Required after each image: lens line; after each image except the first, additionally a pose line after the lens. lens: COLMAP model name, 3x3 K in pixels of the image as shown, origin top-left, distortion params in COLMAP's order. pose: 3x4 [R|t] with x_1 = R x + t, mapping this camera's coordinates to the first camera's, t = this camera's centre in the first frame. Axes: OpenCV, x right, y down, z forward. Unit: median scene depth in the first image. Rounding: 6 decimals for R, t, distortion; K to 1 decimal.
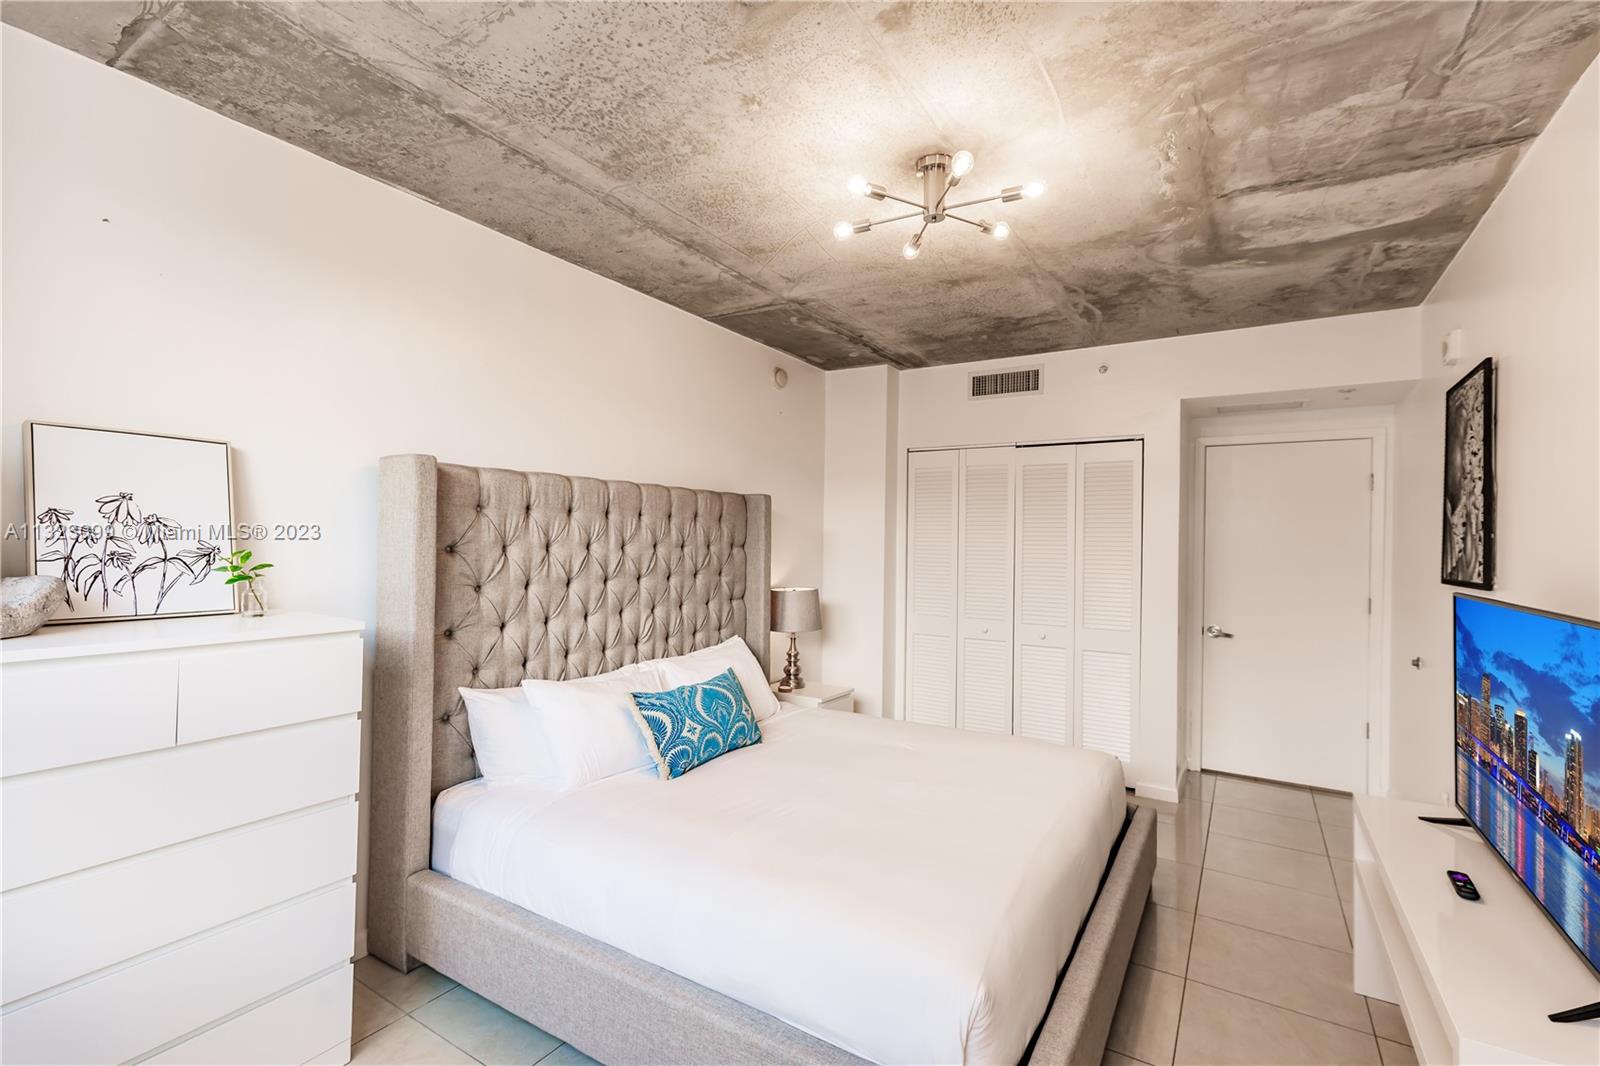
lens RADIAL K [[703.9, 0, 818.4], [0, 703.9, 548.1], [0, 0, 1]] dist [0.004530, 0.001491]
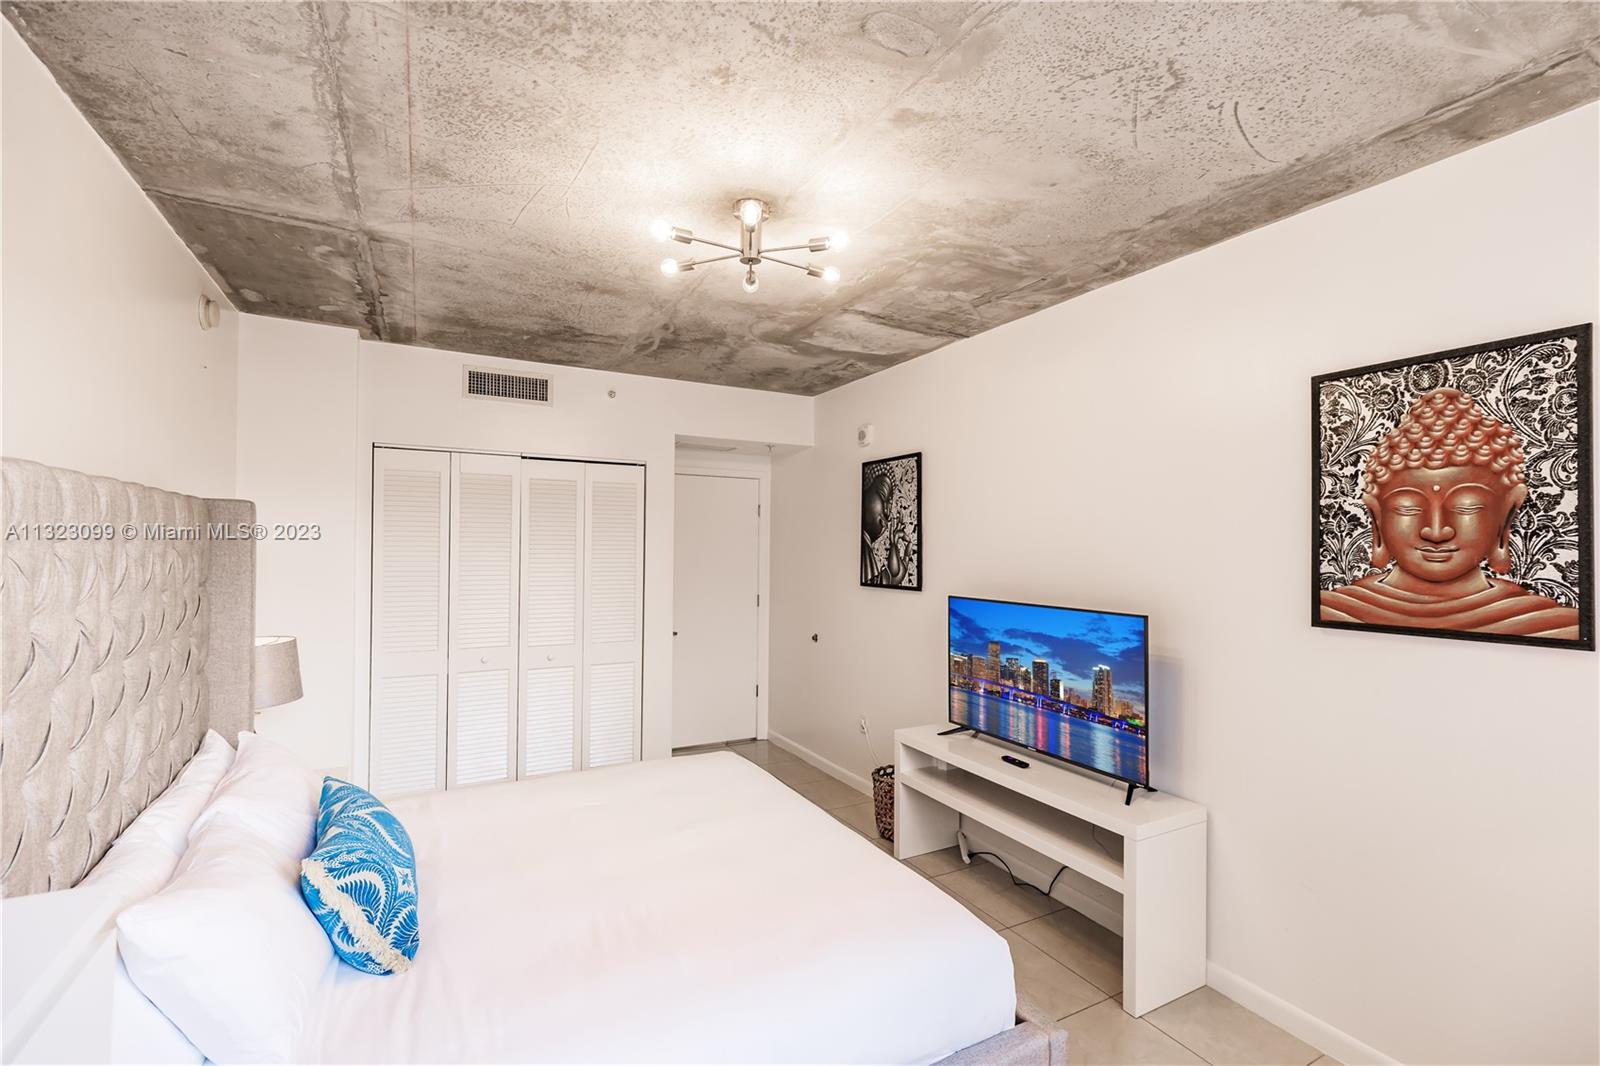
lens RADIAL K [[703.9, 0, 806.4], [0, 703.9, 542.7], [0, 0, 1]] dist [0.004530, 0.001491]
pose [[0.502781, -0.005114, 0.864399, -0.524730], [0.005358, 0.999982, 0.002799, -0.050482], [-0.864397, 0.003224, 0.502799, 0.329728]]
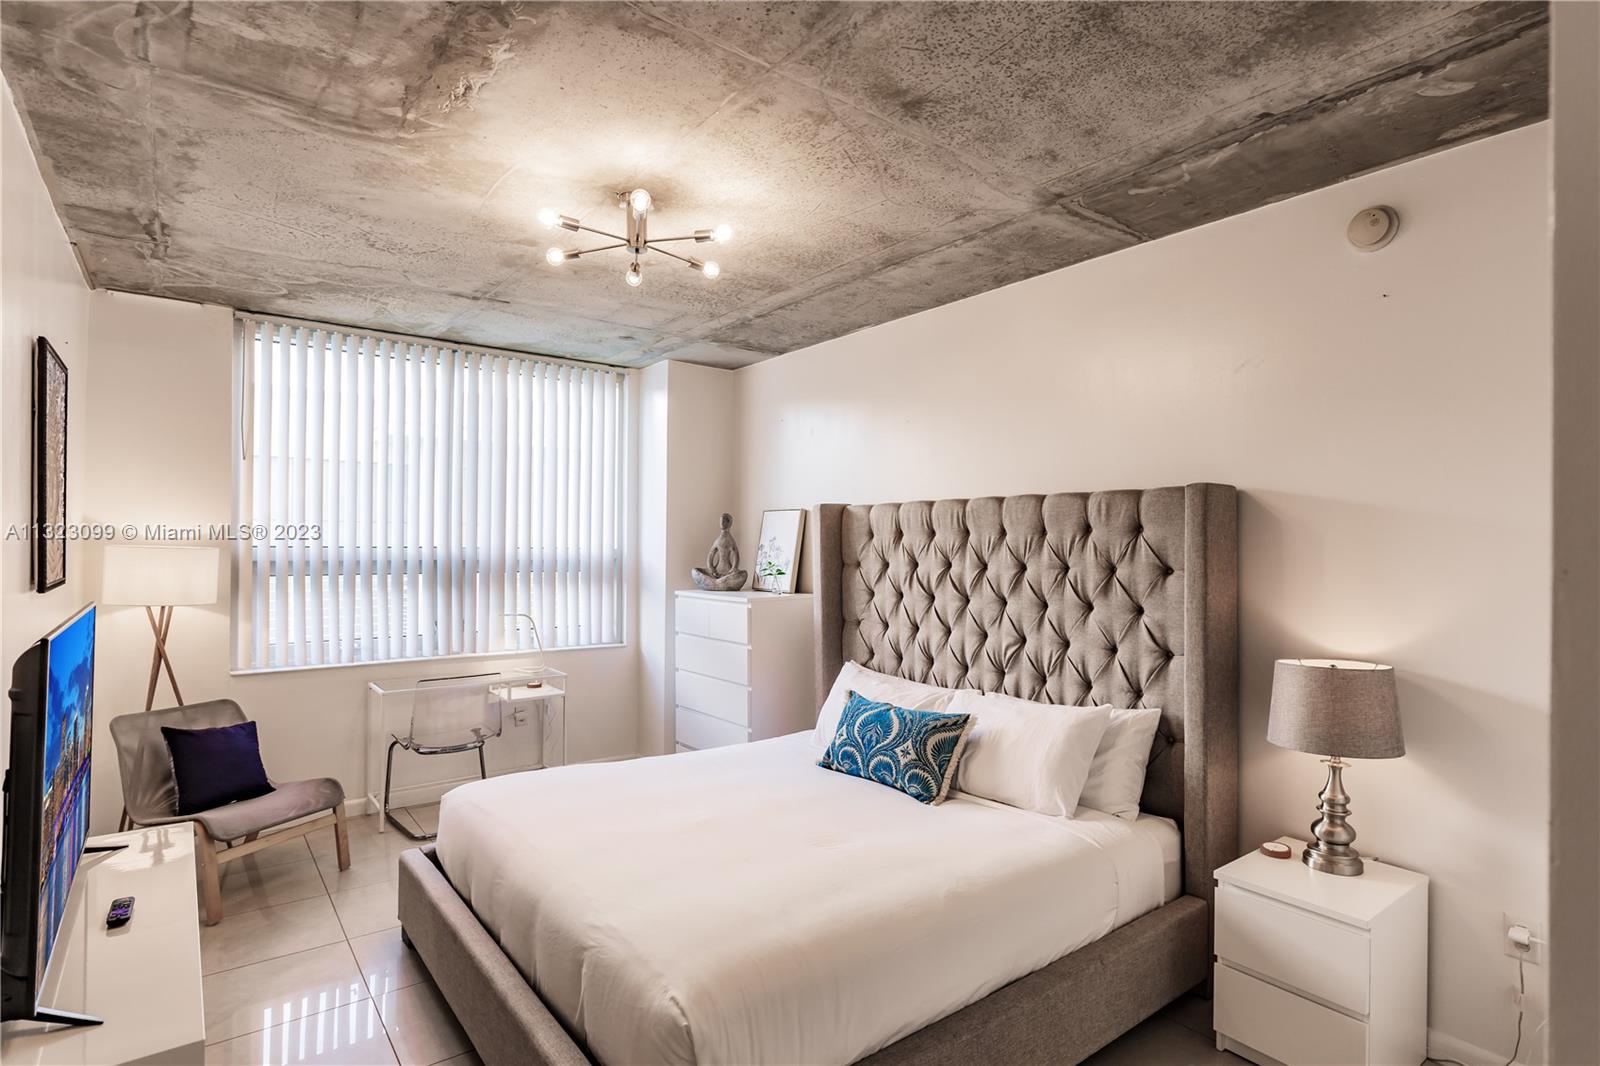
lens RADIAL K [[816.1, 0, 804.4], [0, 816.1, 553.0], [0, 0, 1]] dist [0.004198, 0.001601]
pose [[-0.363106, -0.010273, -0.931691, 0.944585], [-0.023350, 0.999726, -0.001923, -0.013525], [0.931455, 0.021056, -0.363246, 1.317887]]
